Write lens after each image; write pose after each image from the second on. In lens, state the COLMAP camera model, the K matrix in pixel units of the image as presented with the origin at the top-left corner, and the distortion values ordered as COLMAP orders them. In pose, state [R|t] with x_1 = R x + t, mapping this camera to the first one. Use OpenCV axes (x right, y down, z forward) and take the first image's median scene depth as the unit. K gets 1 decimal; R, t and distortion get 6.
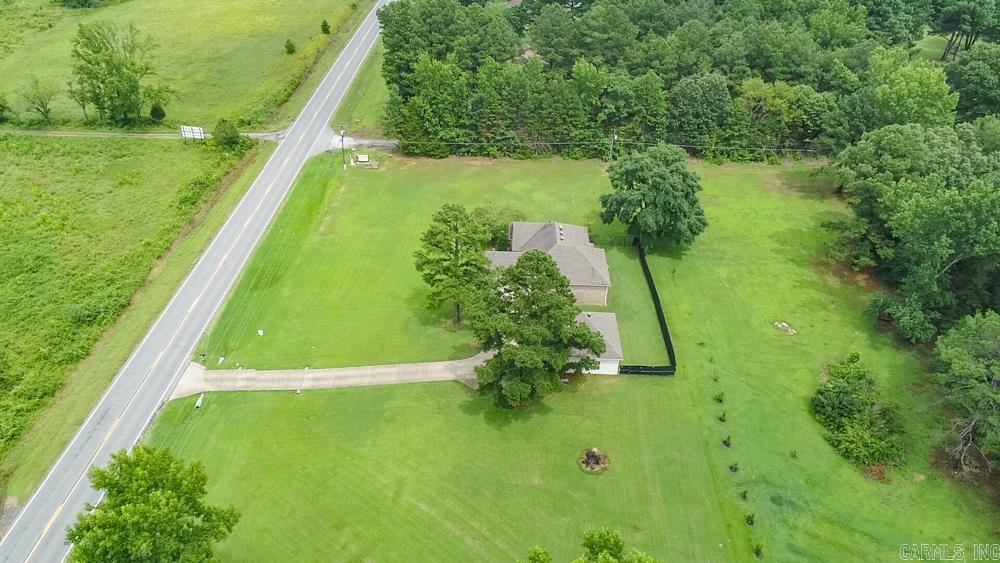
lens RADIAL K [[700.5, 0, 500.0], [0, 700.5, 281.5], [0, 0, 1]] dist [-0.001904, 0.002287]
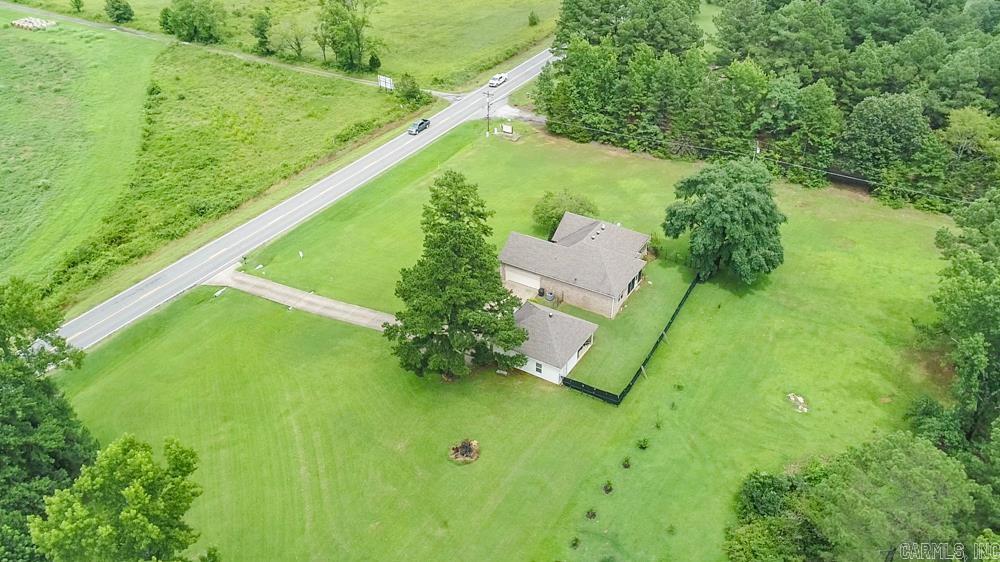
lens RADIAL K [[728.9, 0, 500.0], [0, 728.9, 281.0], [0, 0, 1]] dist [-0.000161, 0.001280]
pose [[0.864167, 0.251134, -0.436059, 0.310737], [-0.250001, 0.966317, 0.061074, -0.025011], [0.436710, 0.056237, 0.897843, 0.059776]]
